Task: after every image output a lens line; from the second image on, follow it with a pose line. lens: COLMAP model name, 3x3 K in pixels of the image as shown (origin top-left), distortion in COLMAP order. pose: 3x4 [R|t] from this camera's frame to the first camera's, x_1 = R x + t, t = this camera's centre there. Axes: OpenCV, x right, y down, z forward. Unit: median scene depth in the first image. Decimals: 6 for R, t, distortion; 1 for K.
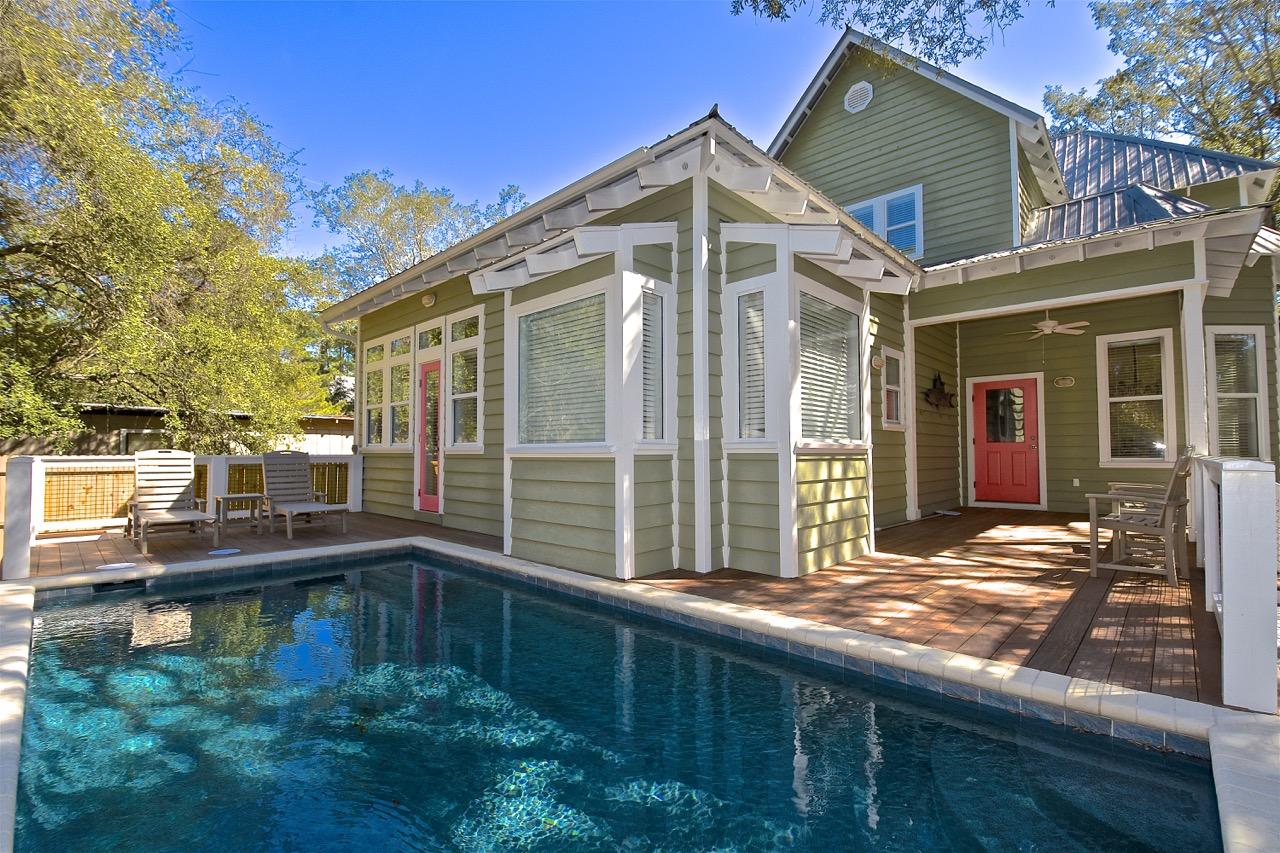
lens RADIAL K [[548.7, 0, 640.0], [0, 548.7, 426.5], [0, 0, 1]] dist [-0.000890, -0.000202]
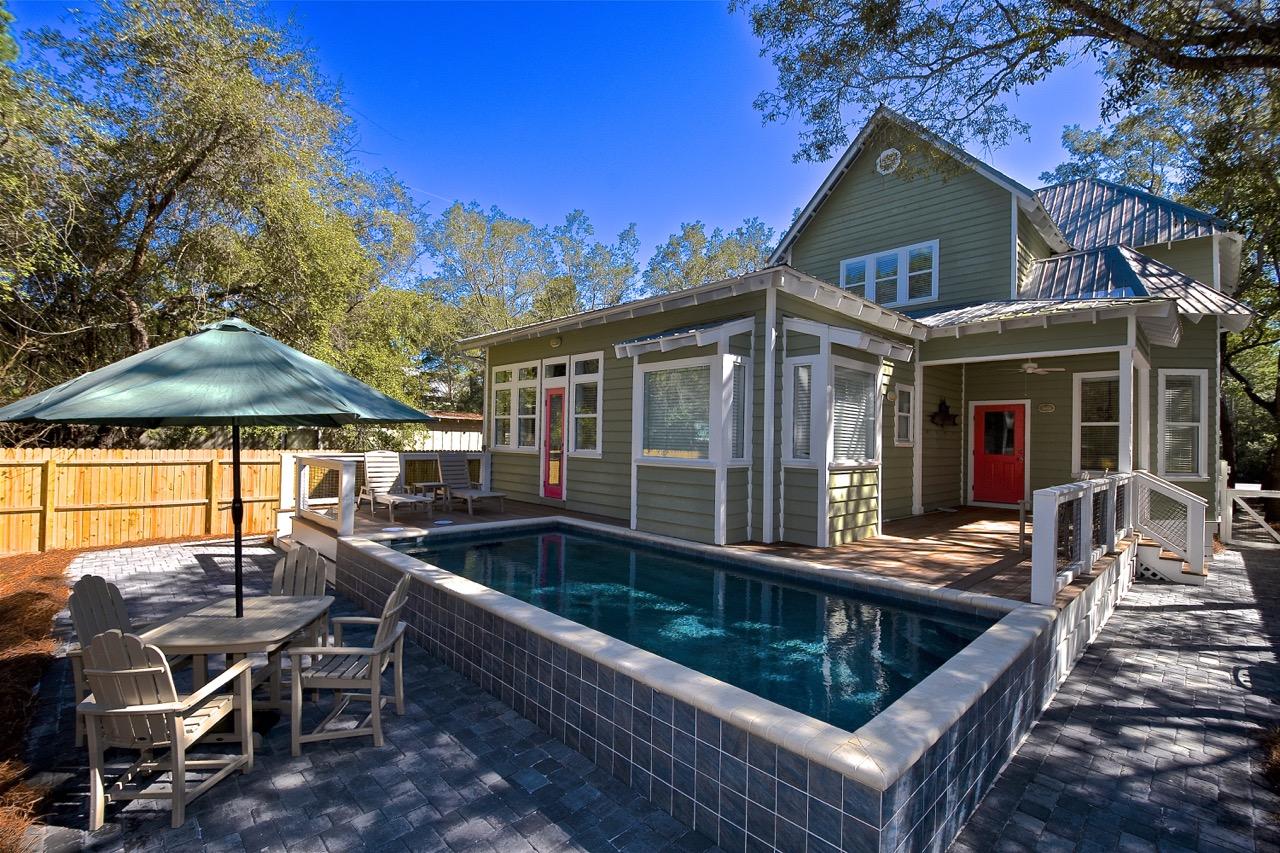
lens RADIAL K [[548.2, 0, 640.0], [0, 548.2, 426.5], [0, 0, 1]] dist [0.001898, 0.000007]
pose [[0.998582, 0.020108, -0.049288, -0.155146], [-0.019045, 0.999578, 0.021944, -0.082851], [0.049708, -0.020974, 0.998544, -0.502630]]
